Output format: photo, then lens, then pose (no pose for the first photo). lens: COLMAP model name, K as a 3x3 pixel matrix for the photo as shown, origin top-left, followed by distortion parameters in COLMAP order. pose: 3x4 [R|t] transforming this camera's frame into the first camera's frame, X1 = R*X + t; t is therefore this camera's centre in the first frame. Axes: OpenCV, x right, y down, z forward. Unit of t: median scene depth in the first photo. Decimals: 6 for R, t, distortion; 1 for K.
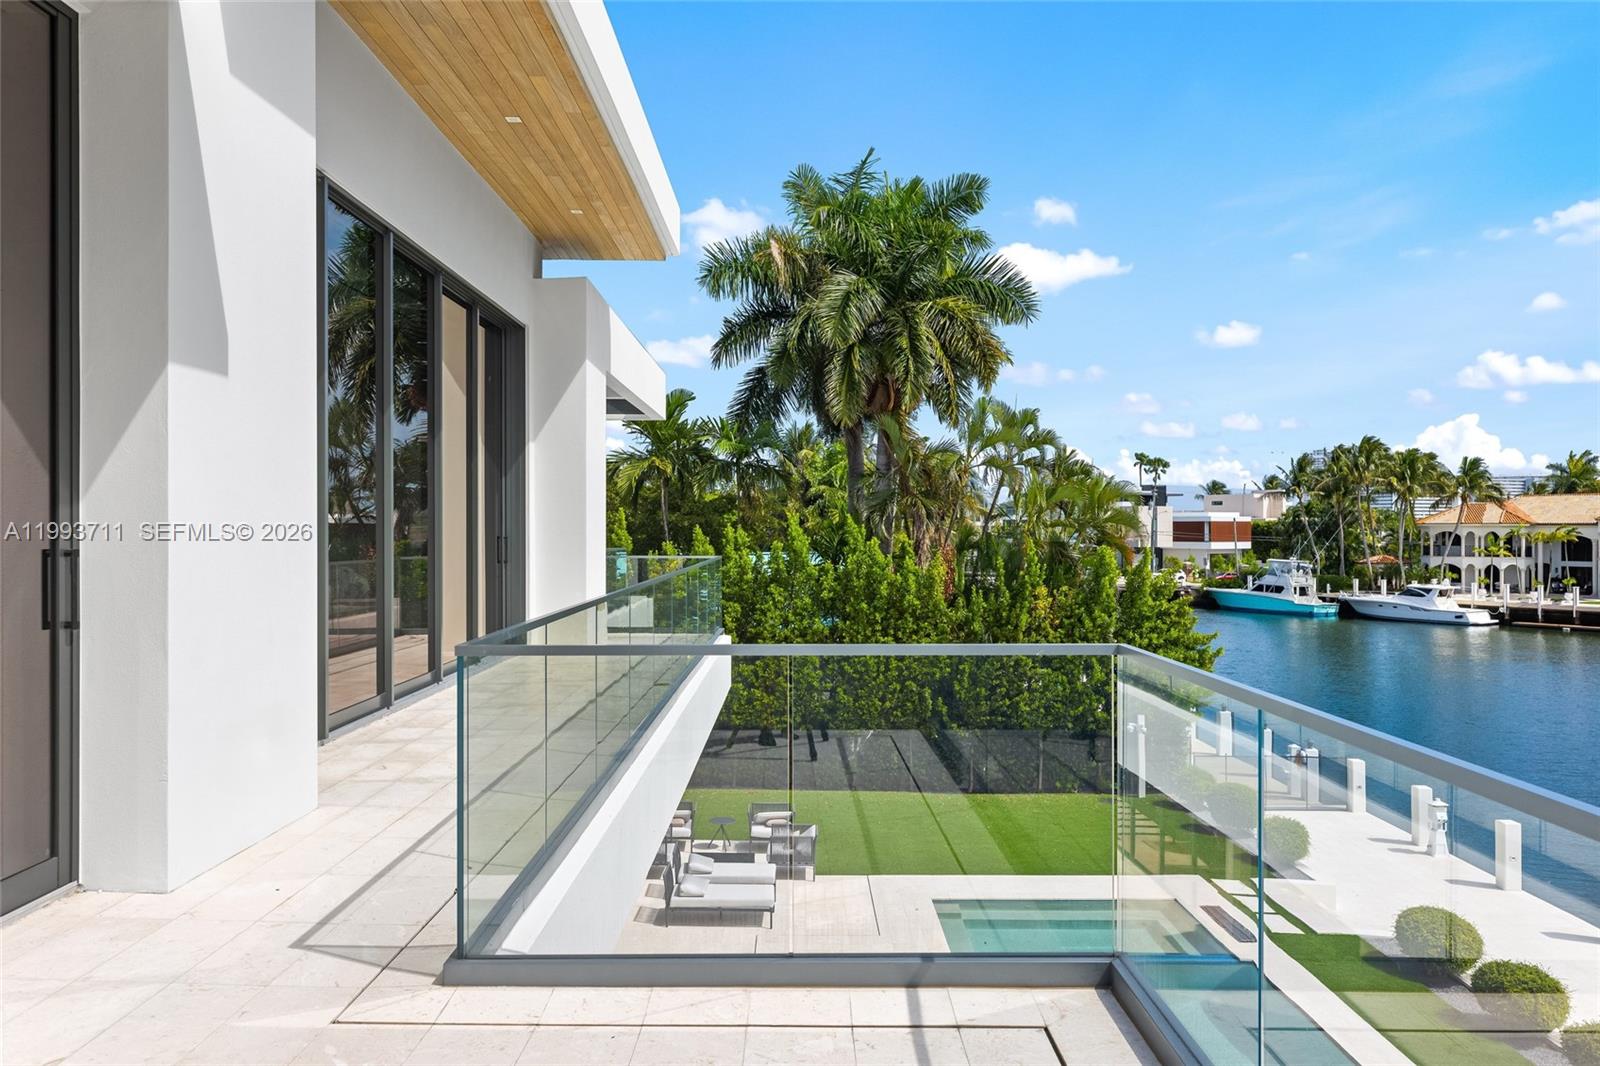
lens RADIAL K [[1315.6, 0, 936.3], [0, 1315.6, 528.8], [0, 0, 1]] dist [0.021018, 0.008326]
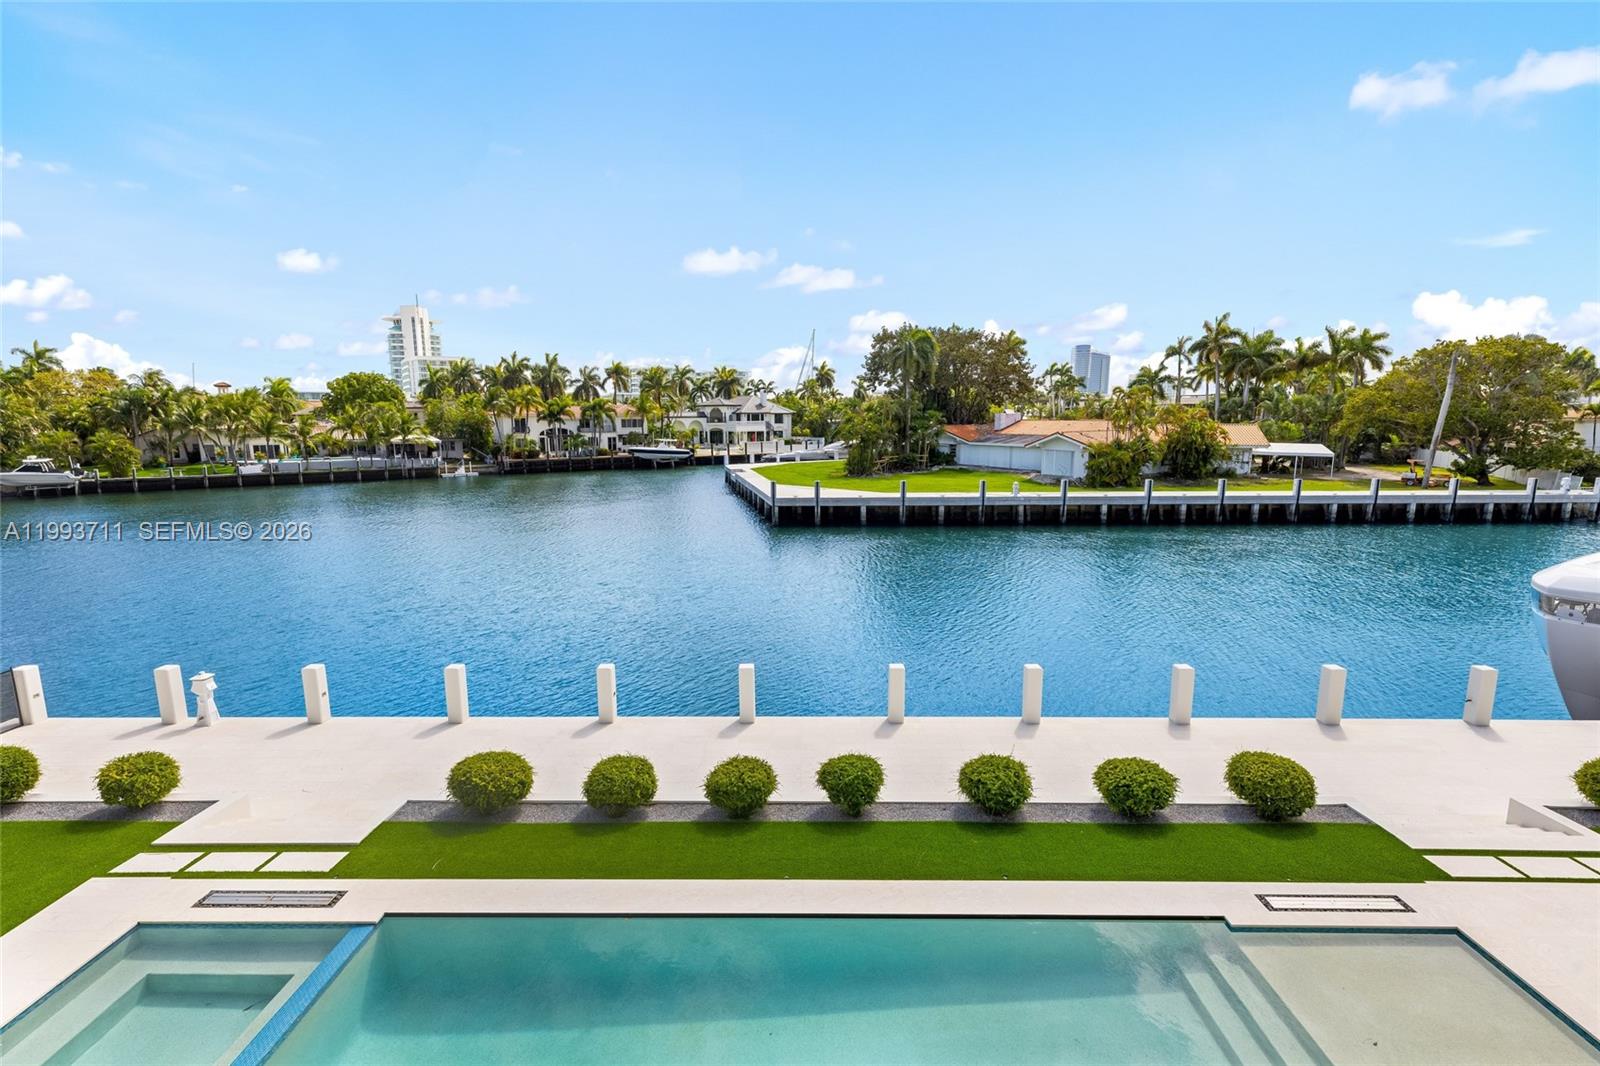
lens RADIAL K [[729.2, 0, 796.3], [0, 729.2, 531.2], [0, 0, 1]] dist [0.005896, -0.000703]
pose [[0.138140, -0.155392, 0.978146, -0.126166], [0.003848, 0.987692, 0.156365, 0.004887], [-0.990405, -0.017837, 0.137038, 0.549449]]
